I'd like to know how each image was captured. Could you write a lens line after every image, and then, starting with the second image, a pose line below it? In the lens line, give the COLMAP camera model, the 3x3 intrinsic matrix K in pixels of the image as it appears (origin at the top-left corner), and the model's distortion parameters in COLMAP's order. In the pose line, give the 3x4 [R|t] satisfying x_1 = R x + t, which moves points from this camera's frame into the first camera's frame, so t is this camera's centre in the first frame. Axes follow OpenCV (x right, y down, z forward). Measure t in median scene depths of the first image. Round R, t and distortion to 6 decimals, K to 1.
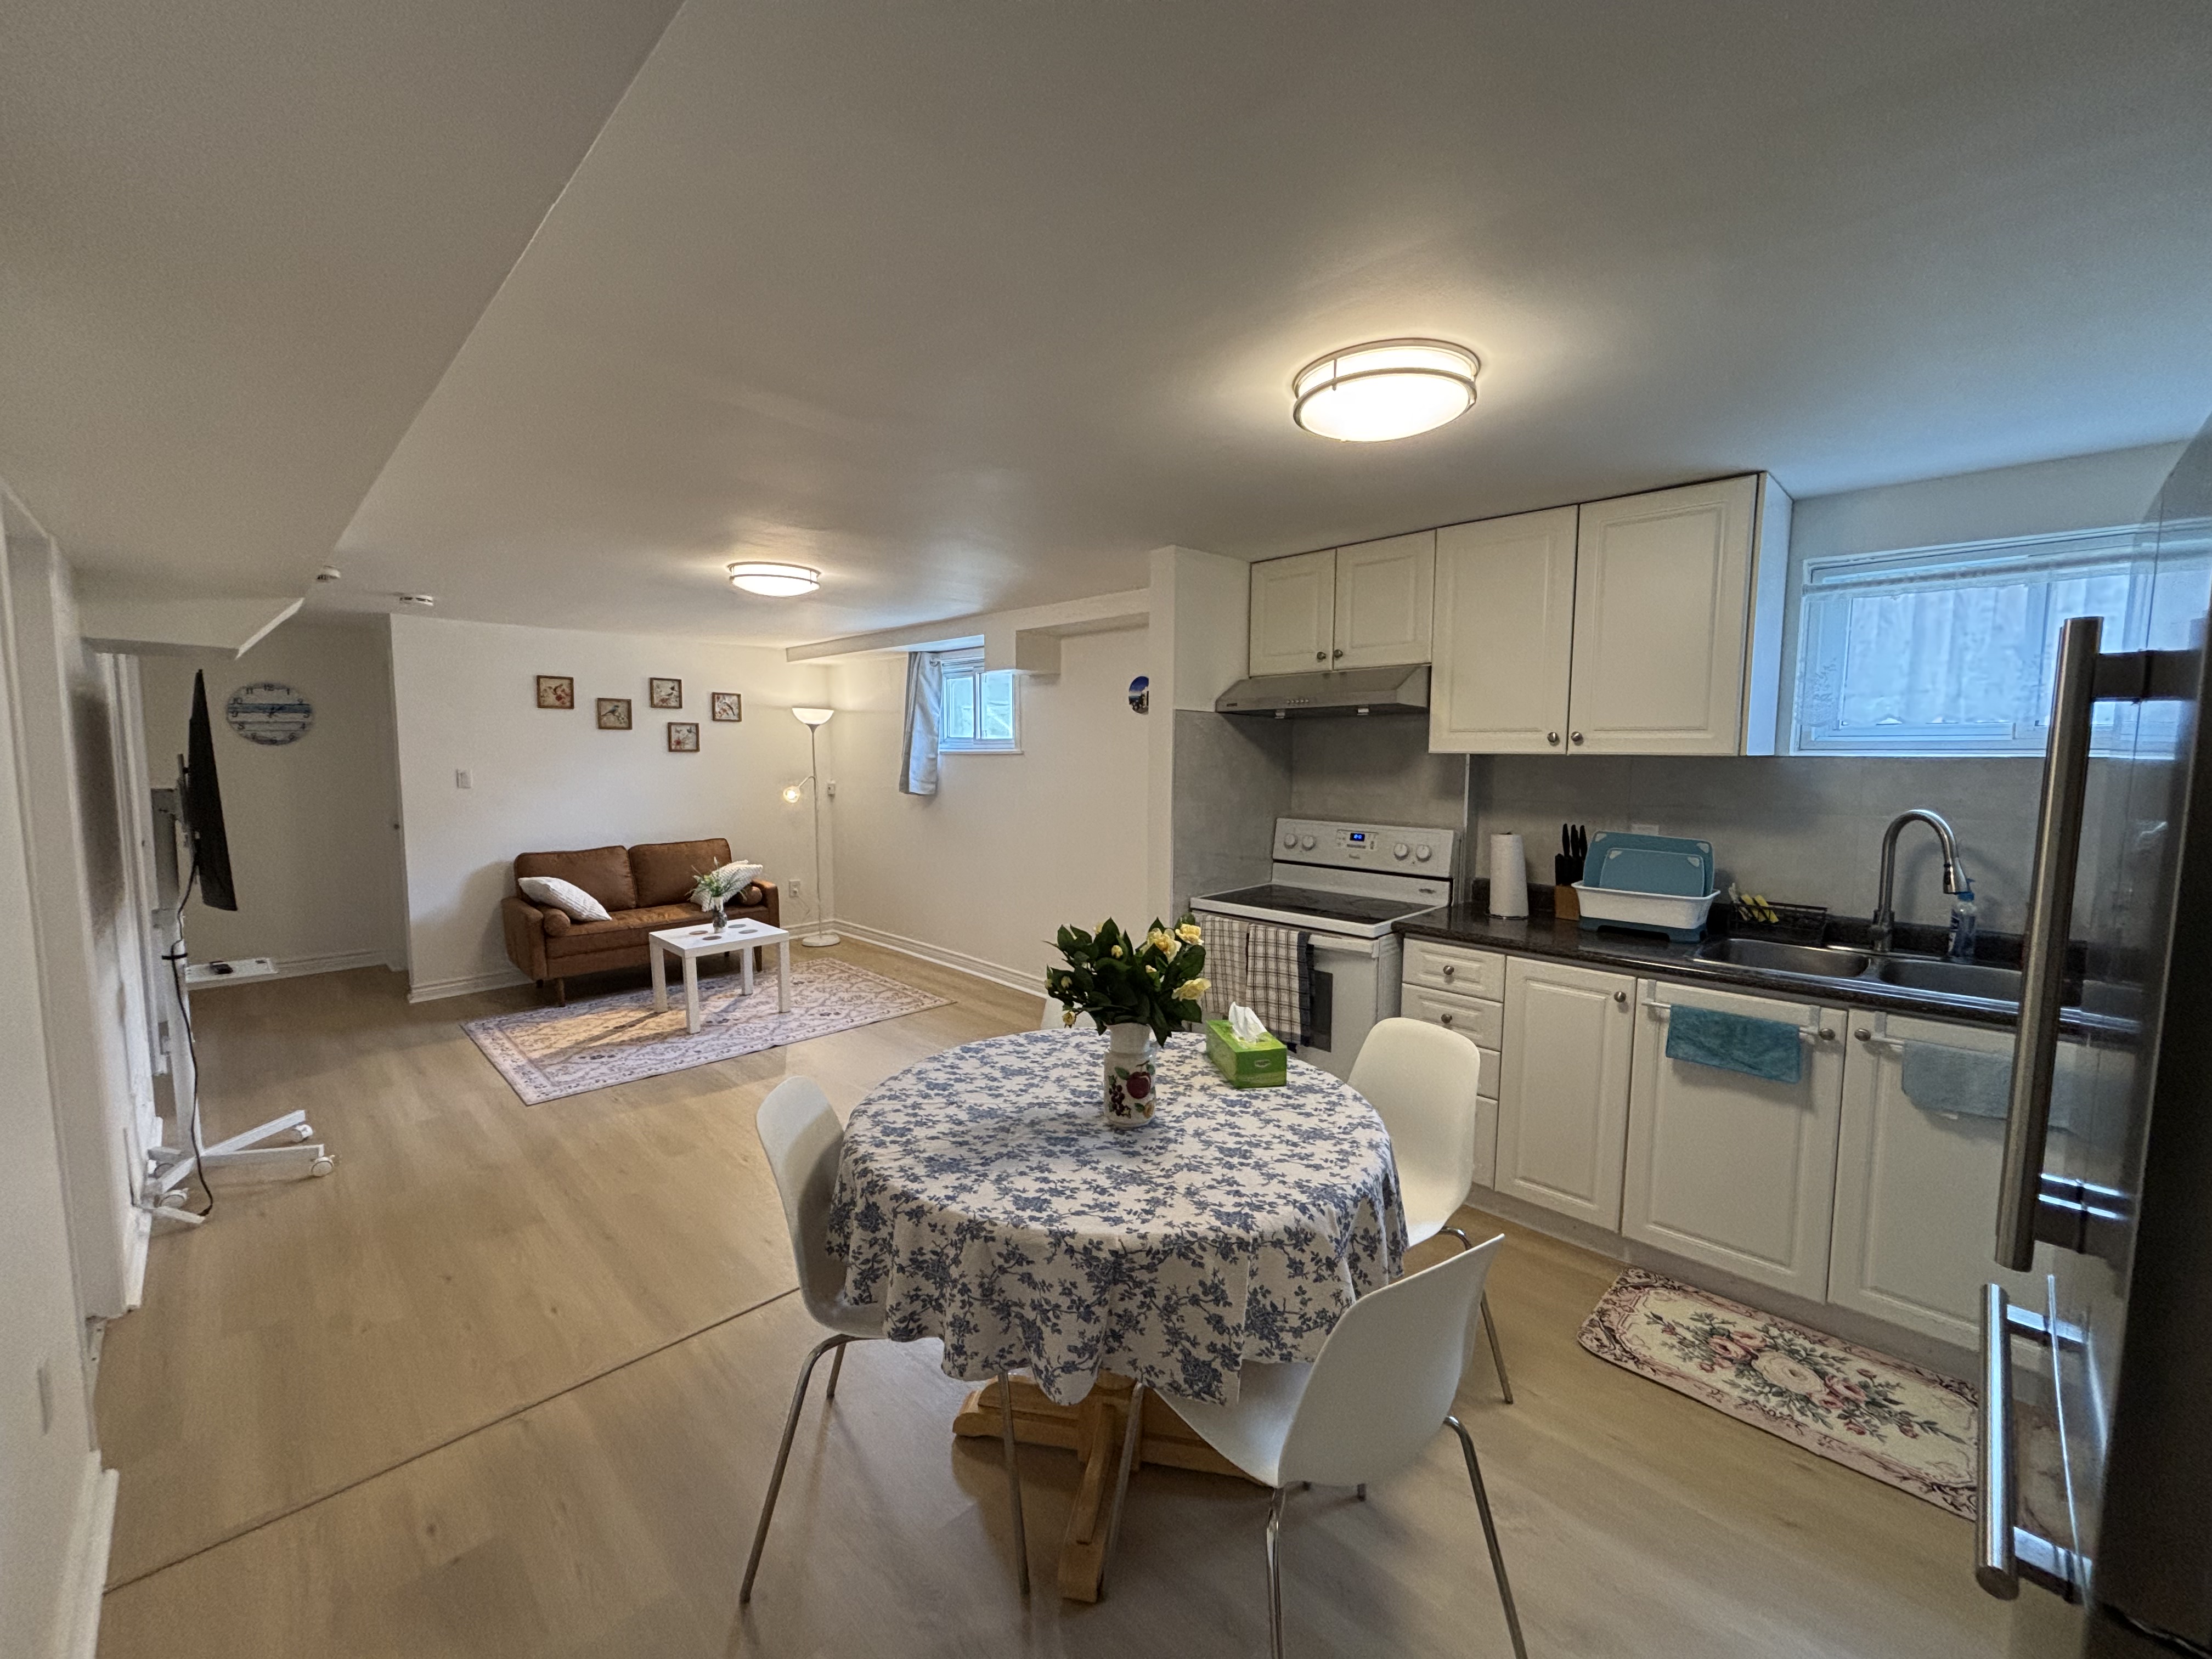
lens RADIAL K [[897.9, 0, 1102.8], [0, 897.9, 826.5], [0, 0, 1]] dist [0.002540, 0.000076]
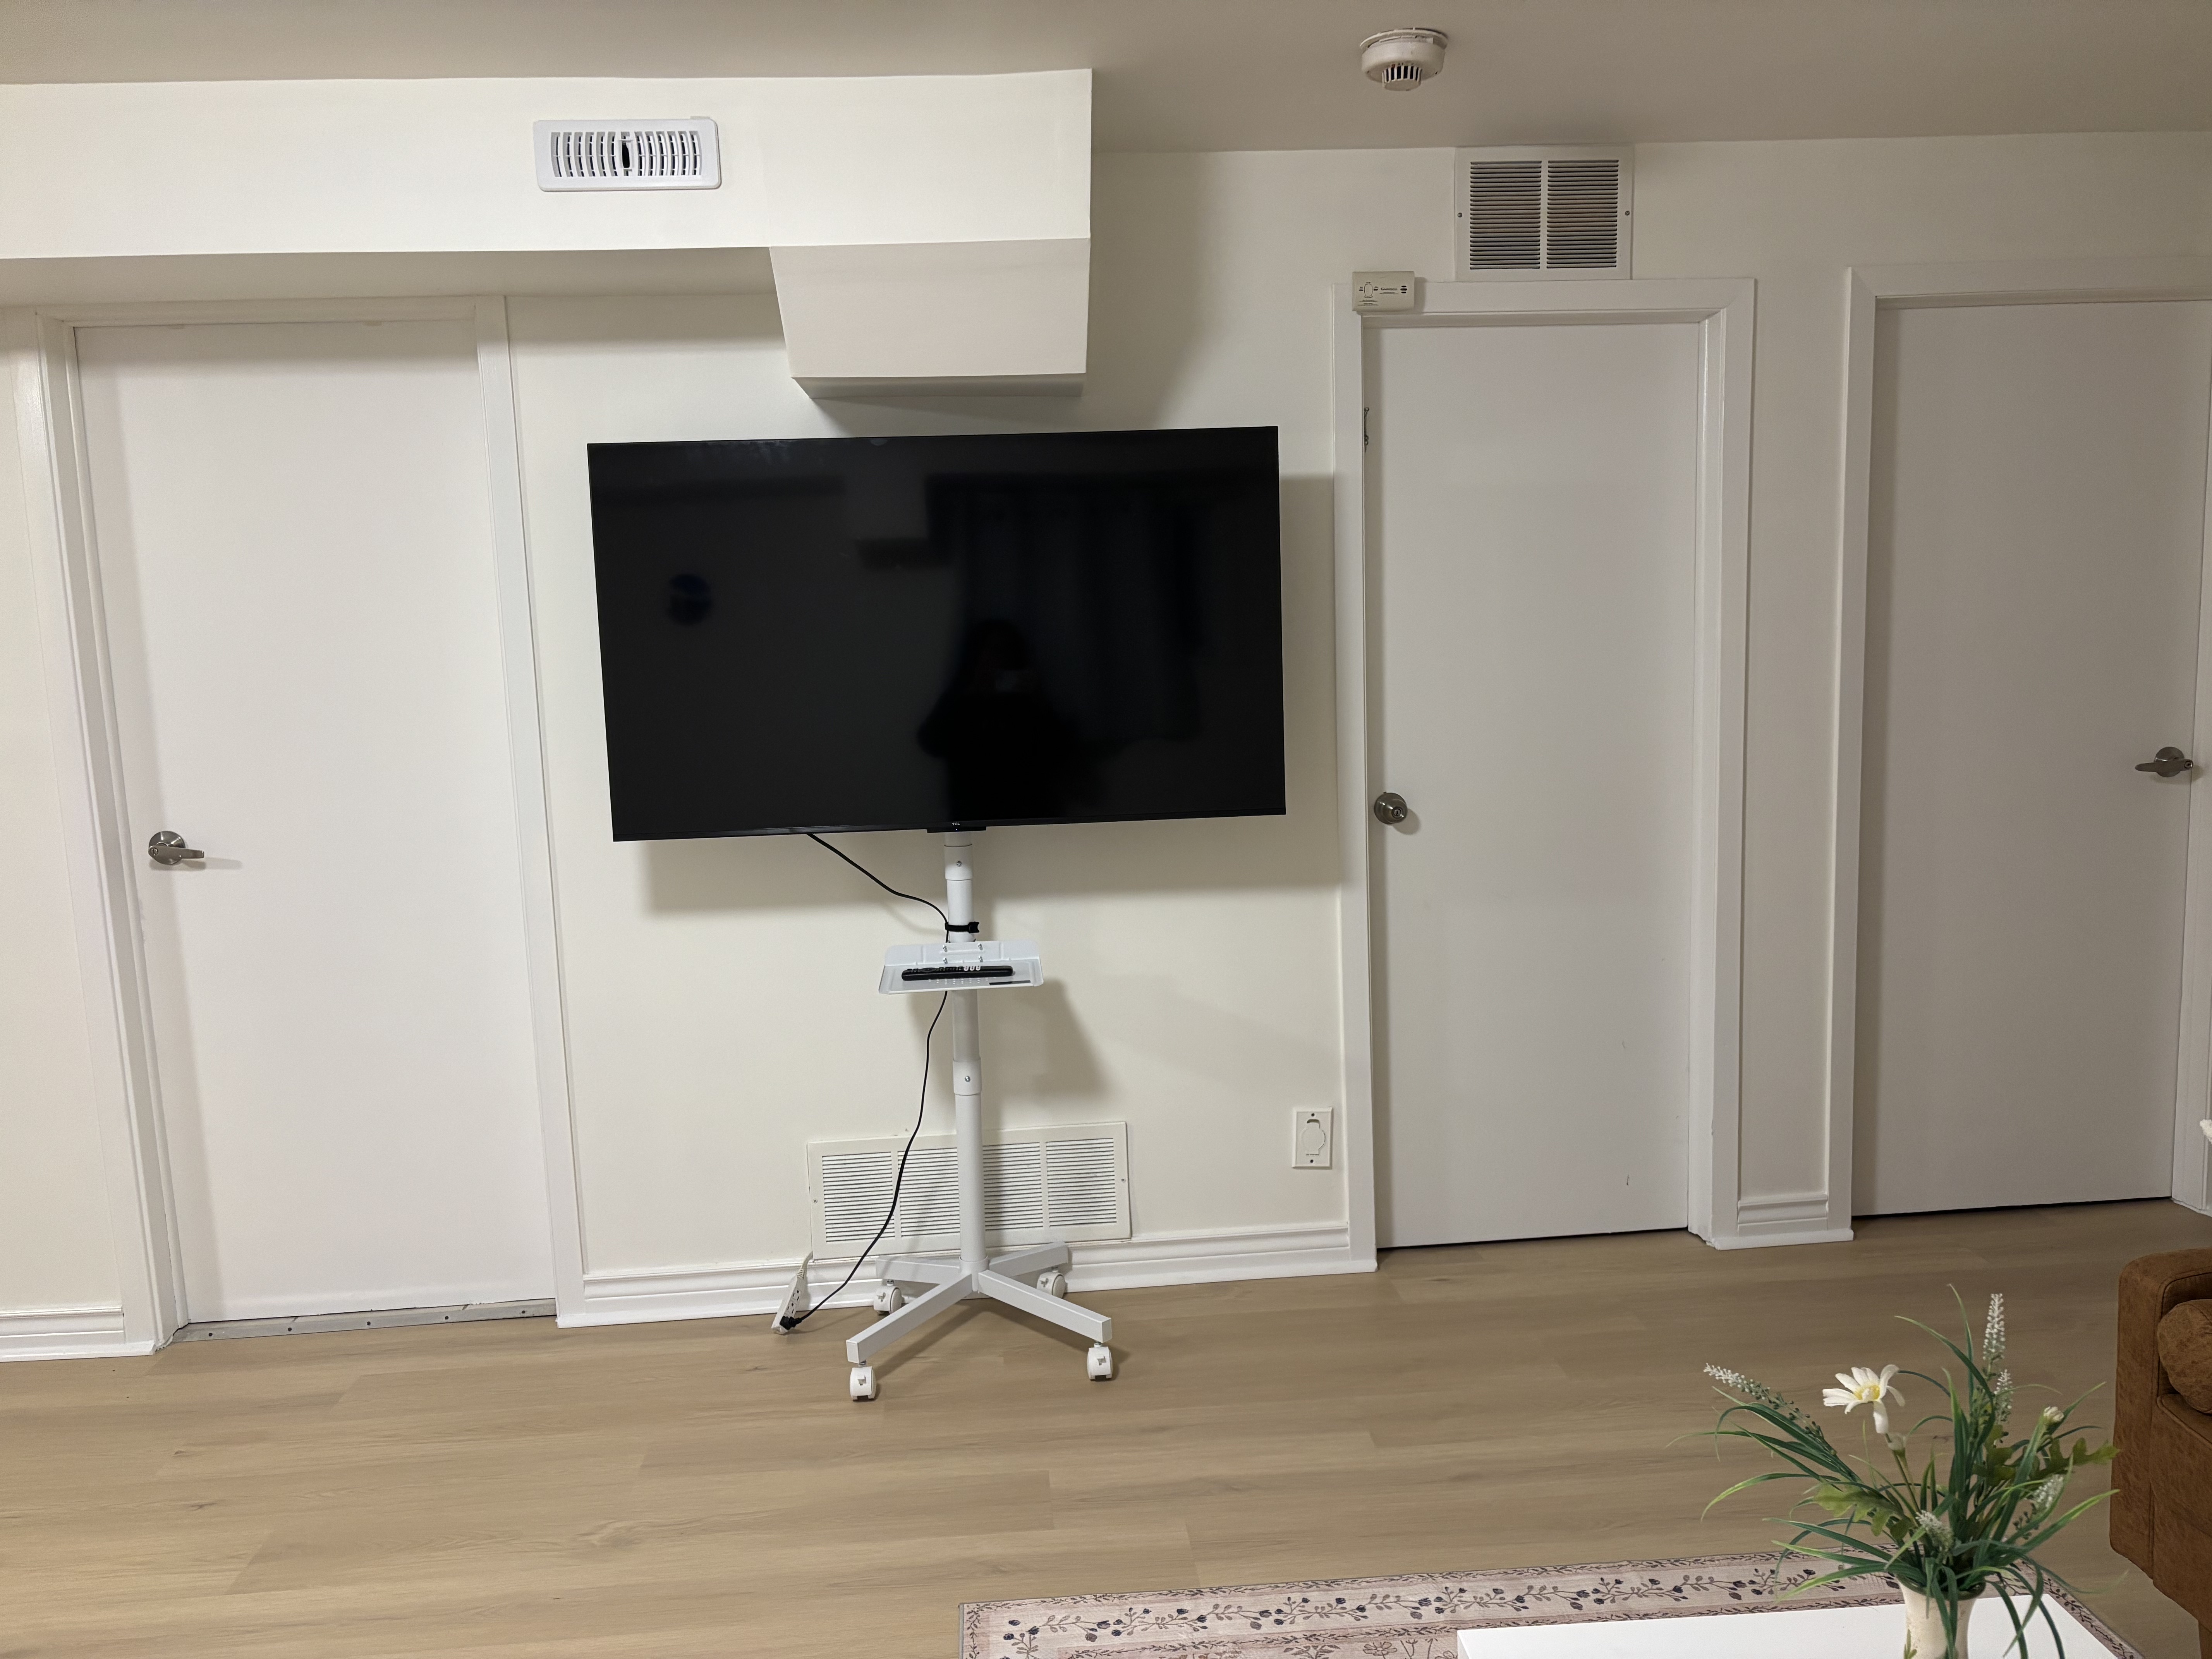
lens RADIAL K [[1675.6, 0, 1106.0], [0, 1675.6, 829.5], [0, 0, 1]] dist [0.026358, -0.002924]
pose [[-0.645999, 0.123500, -0.753282, -0.249661], [-0.033747, 0.981240, 0.189814, -0.110590], [0.762592, 0.148040, -0.629712, 1.519405]]
